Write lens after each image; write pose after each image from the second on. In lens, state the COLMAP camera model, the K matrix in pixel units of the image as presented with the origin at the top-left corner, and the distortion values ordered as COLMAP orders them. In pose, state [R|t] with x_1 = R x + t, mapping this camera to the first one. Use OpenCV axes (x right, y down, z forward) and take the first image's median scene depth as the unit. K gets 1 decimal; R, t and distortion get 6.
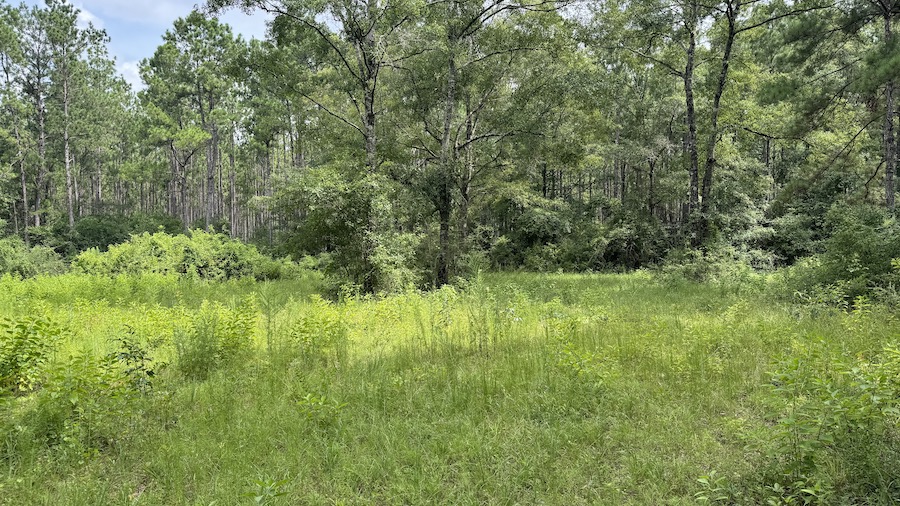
lens RADIAL K [[624.6, 0, 450.0], [0, 624.6, 253.0], [0, 0, 1]] dist [0.142524, -0.235303]
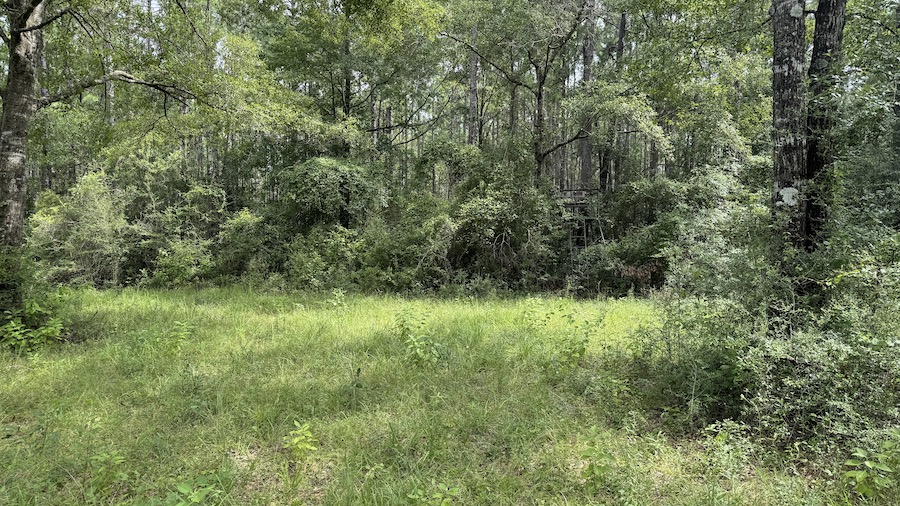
lens RADIAL K [[636.1, 0, 450.0], [0, 636.1, 253.0], [0, 0, 1]] dist [0.058869, -0.070441]
pose [[0.970677, 0.011677, 0.240103, 0.128885], [-0.016892, 0.999664, 0.019673, -0.006691], [-0.239793, -0.023152, 0.970548, 0.527182]]
